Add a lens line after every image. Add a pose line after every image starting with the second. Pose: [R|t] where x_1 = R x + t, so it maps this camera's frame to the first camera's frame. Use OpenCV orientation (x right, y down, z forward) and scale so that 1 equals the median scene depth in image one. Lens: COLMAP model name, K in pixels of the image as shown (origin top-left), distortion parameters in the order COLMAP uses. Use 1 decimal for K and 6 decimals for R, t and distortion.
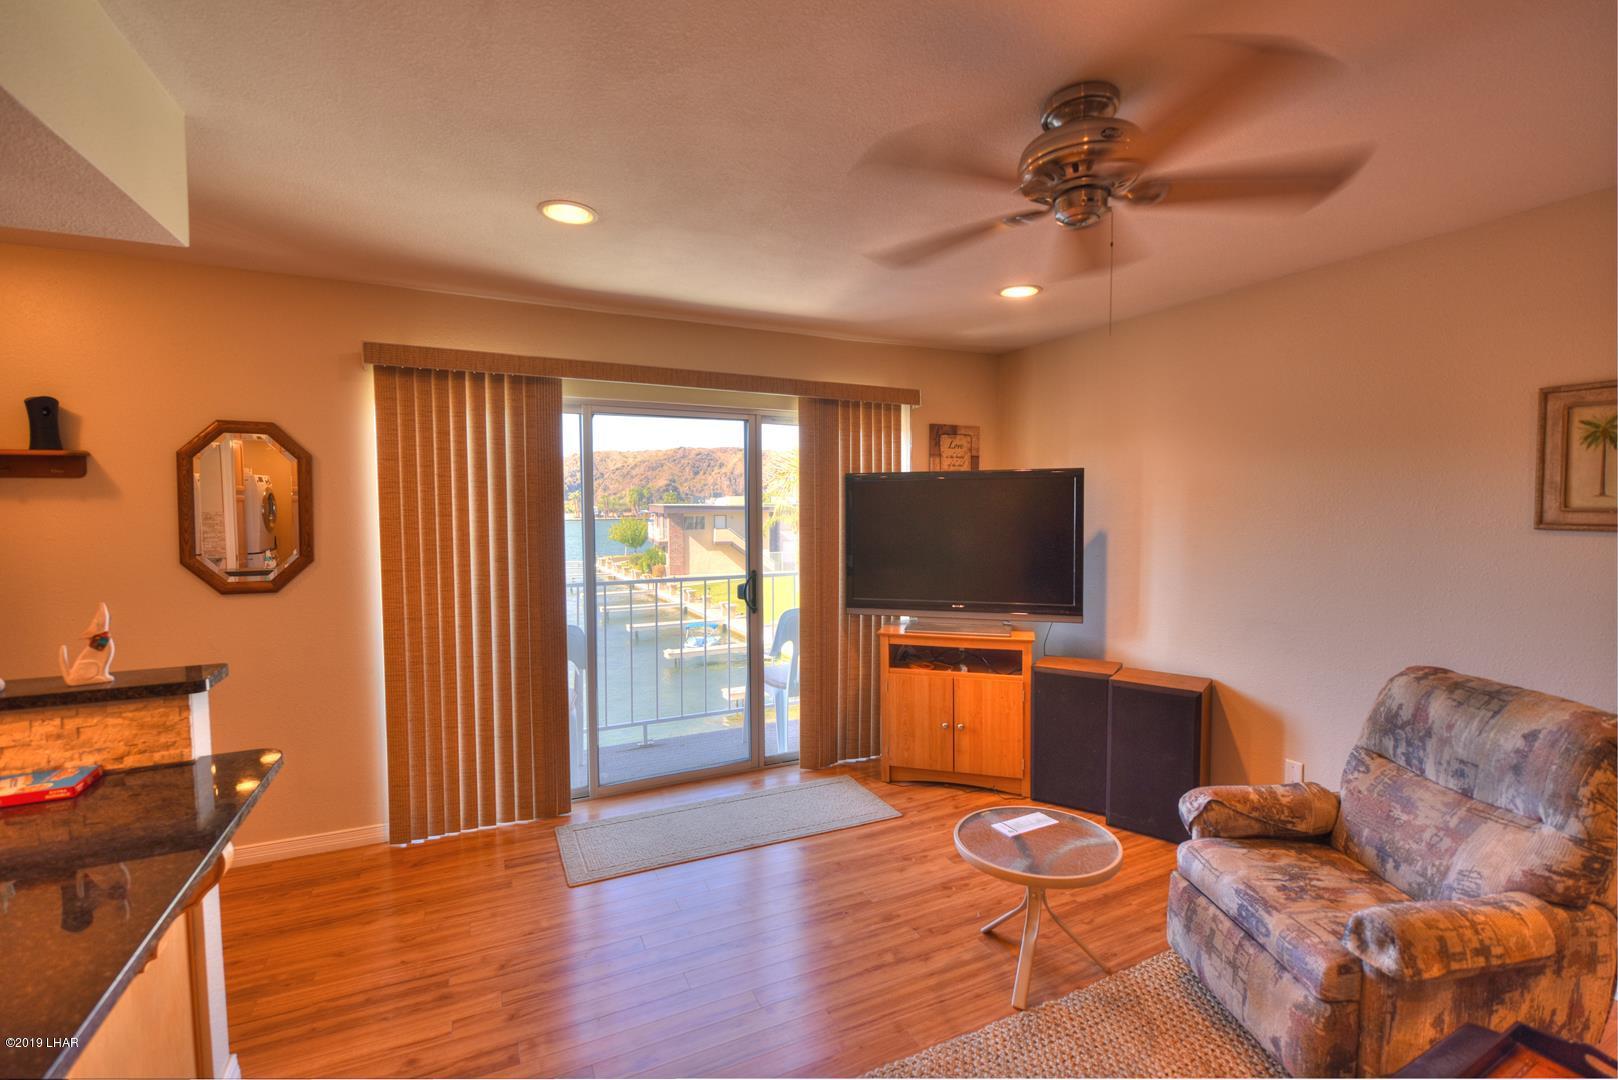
lens RADIAL K [[694.9, 0, 810.8], [0, 694.9, 535.8], [0, 0, 1]] dist [-0.009513, -0.003436]
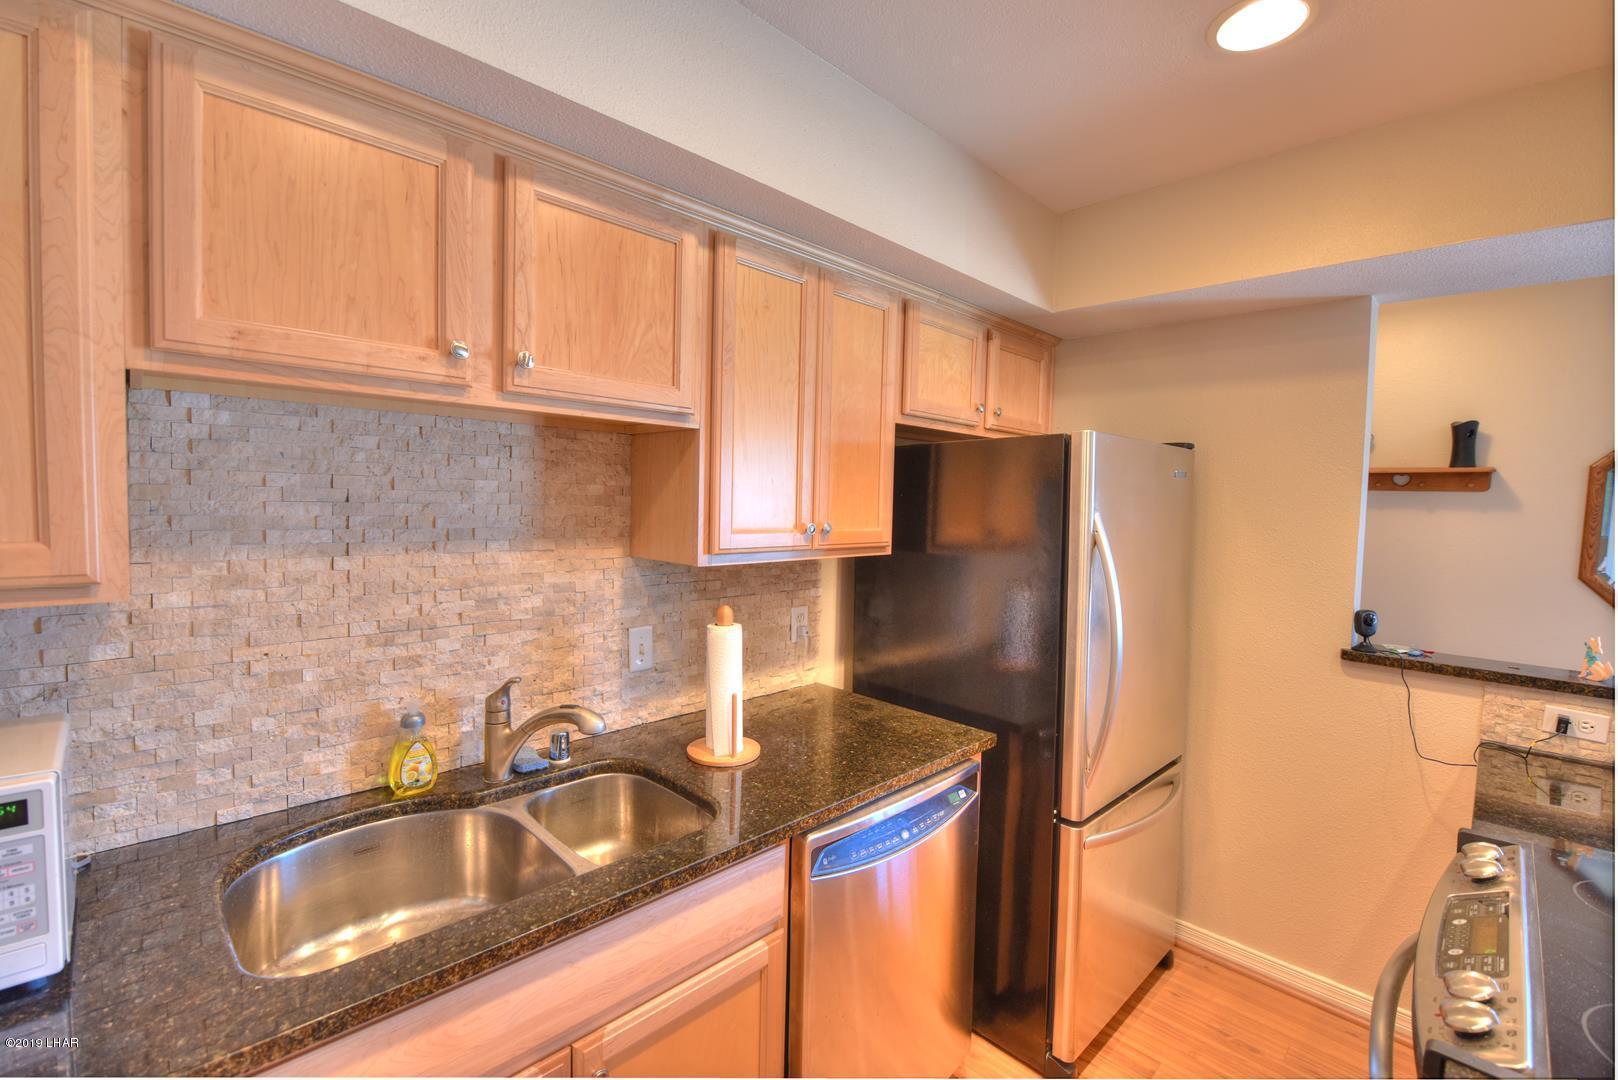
lens RADIAL K [[694.9, 0, 802.5], [0, 694.9, 534.9], [0, 0, 1]] dist [-0.009513, -0.003436]
pose [[0.319259, 0.062556, -0.945601, -0.268295], [-0.074306, 0.996399, 0.040829, 0.016195], [0.944750, 0.057229, 0.322758, -0.295694]]
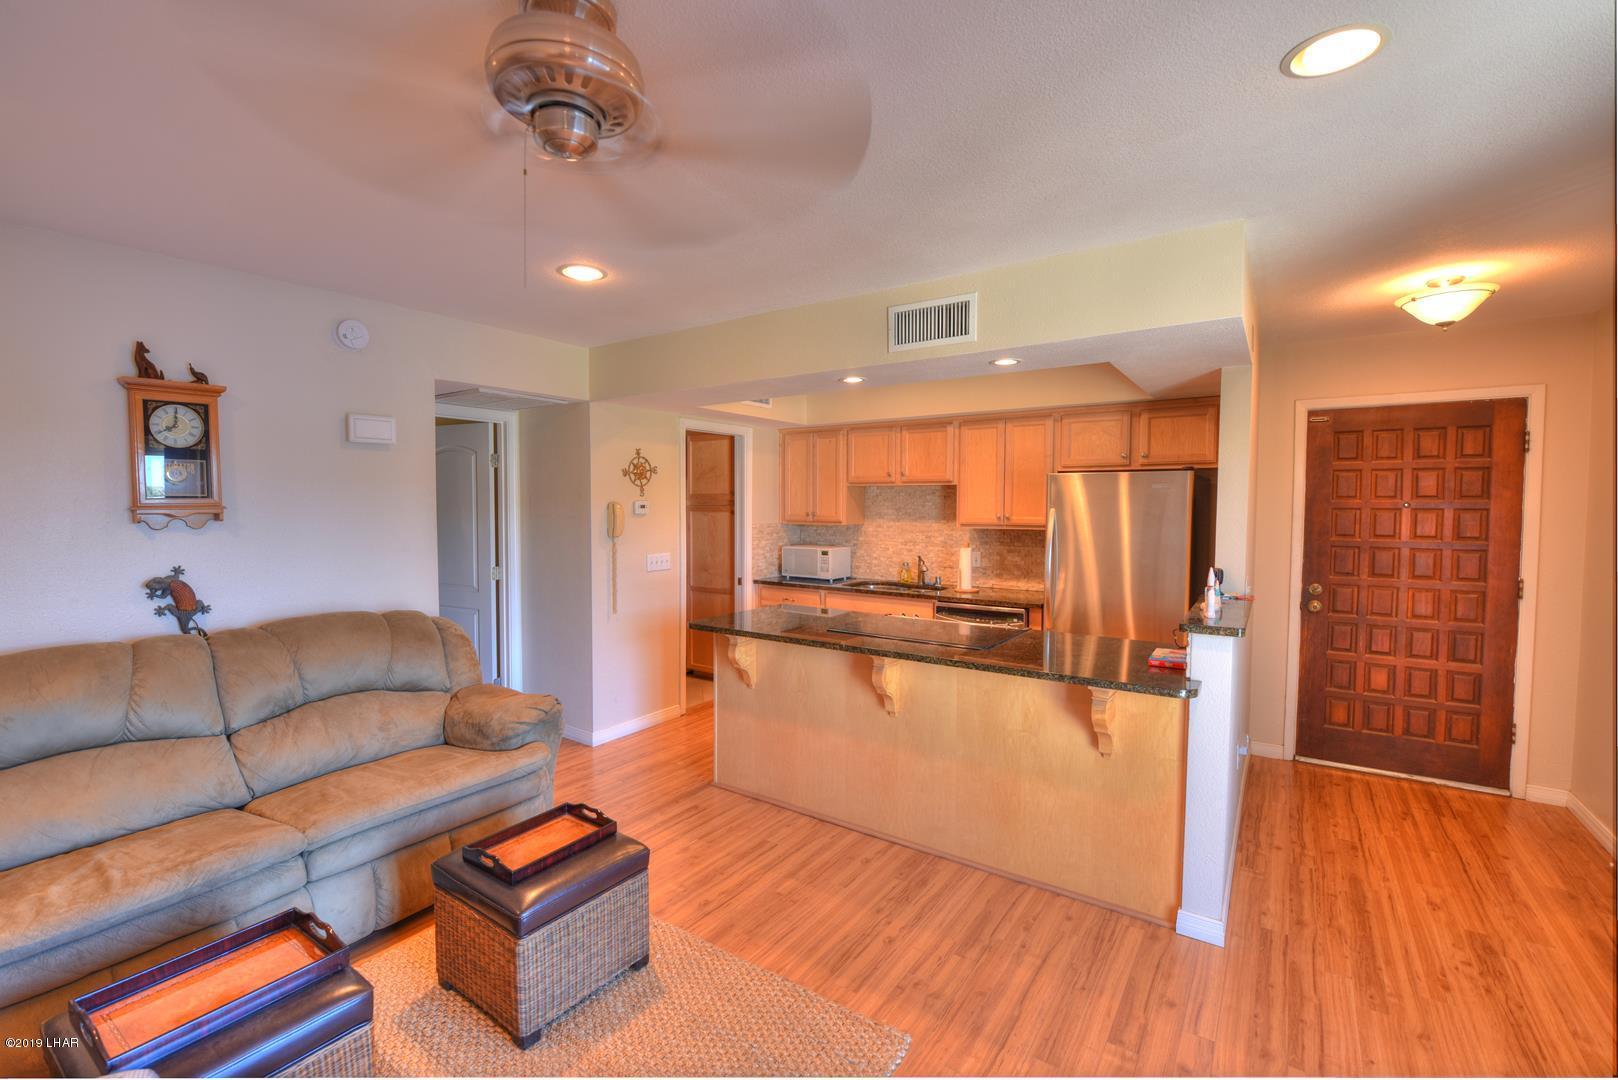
lens RADIAL K [[694.9, 0, 801.8], [0, 694.9, 533.7], [0, 0, 1]] dist [-0.009513, -0.003436]
pose [[-0.873192, 0.019341, -0.486992, 0.250373], [-0.025989, 0.995943, 0.086152, -0.041401], [0.486682, 0.087884, -0.869147, 0.852227]]
